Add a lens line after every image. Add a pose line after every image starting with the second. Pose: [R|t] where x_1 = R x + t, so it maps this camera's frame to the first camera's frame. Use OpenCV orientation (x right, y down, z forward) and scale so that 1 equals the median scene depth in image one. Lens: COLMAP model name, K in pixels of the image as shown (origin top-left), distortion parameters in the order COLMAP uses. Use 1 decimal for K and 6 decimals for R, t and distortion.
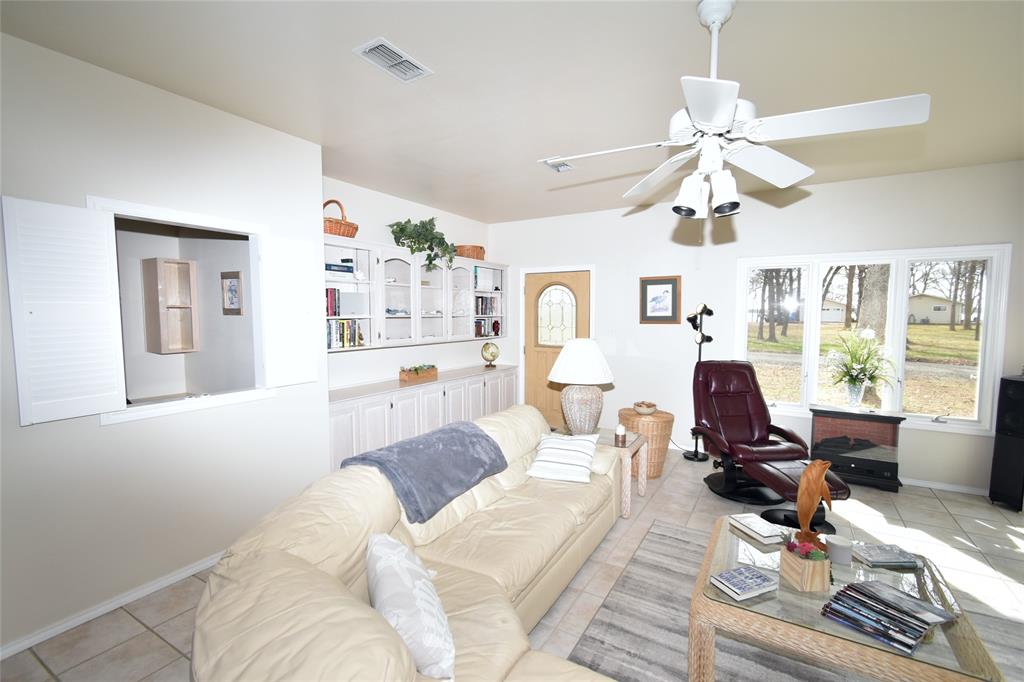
lens RADIAL K [[454.5, 0, 511.0], [0, 454.5, 341.7], [0, 0, 1]] dist [0.001818, 0.000307]
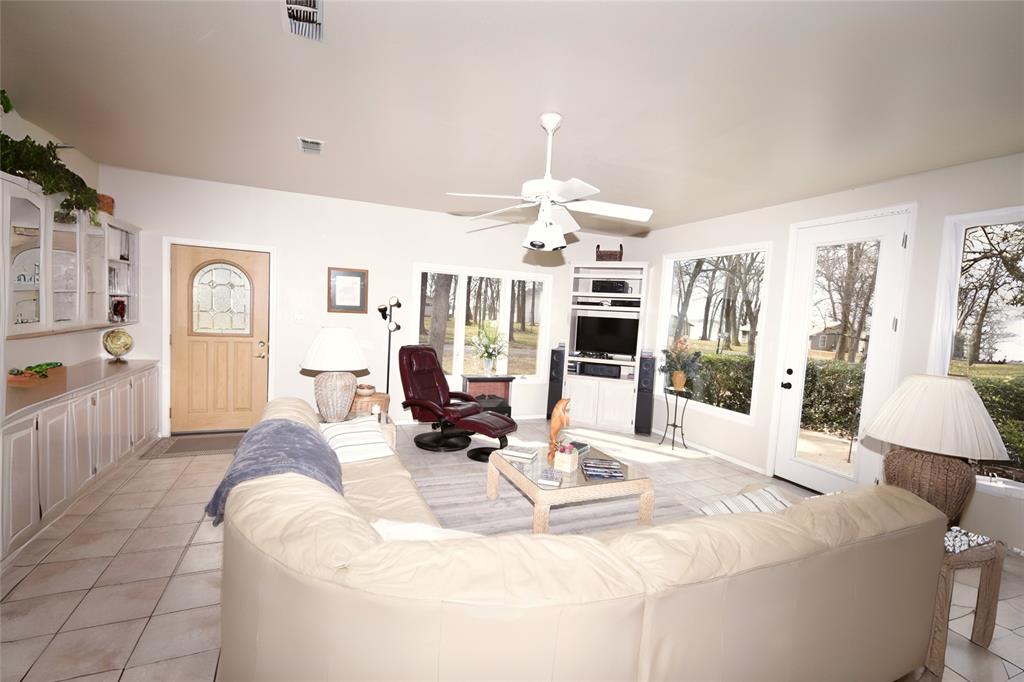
lens RADIAL K [[454.5, 0, 511.8], [0, 454.5, 341.8], [0, 0, 1]] dist [0.001818, 0.000307]
pose [[0.583598, -0.020431, 0.811786, -0.348461], [-0.001817, 0.999648, 0.026466, -0.000220], [-0.812041, -0.016921, 0.583356, 0.066530]]
